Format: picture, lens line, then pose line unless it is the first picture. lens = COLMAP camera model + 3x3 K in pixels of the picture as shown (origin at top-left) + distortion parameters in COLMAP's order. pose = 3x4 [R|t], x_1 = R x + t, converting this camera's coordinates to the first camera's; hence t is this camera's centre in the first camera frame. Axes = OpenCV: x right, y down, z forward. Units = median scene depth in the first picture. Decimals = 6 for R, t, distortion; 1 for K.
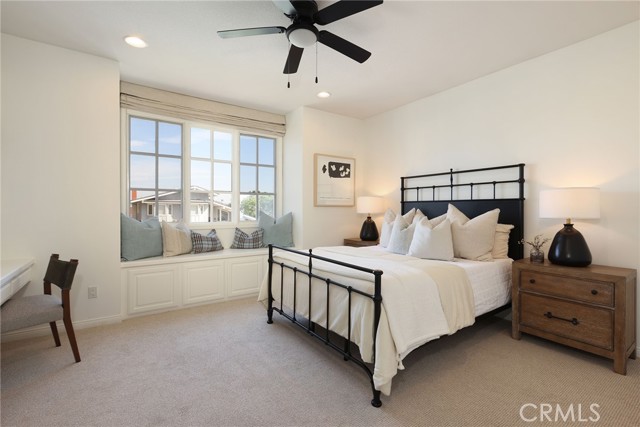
lens RADIAL K [[288.6, 0, 323.2], [0, 288.6, 207.3], [0, 0, 1]] dist [-0.004653, -0.000580]
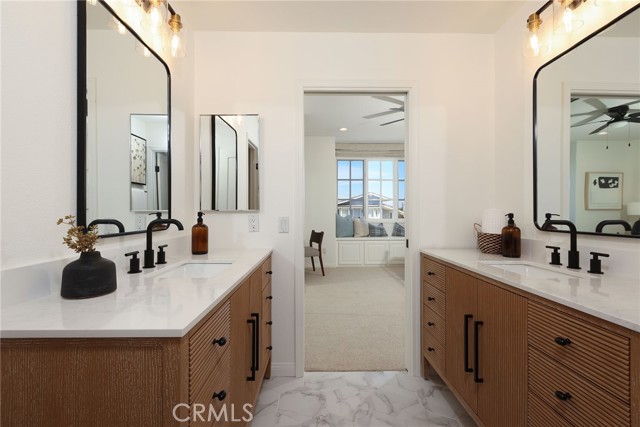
lens RADIAL K [[288.6, 0, 321.2], [0, 288.6, 211.6], [0, 0, 1]] dist [-0.004653, -0.000580]
pose [[0.827602, -0.006348, -0.561280, 0.260759], [0.006846, 0.999976, -0.001215, 0.012507], [0.561274, -0.002837, 0.827625, -0.556075]]
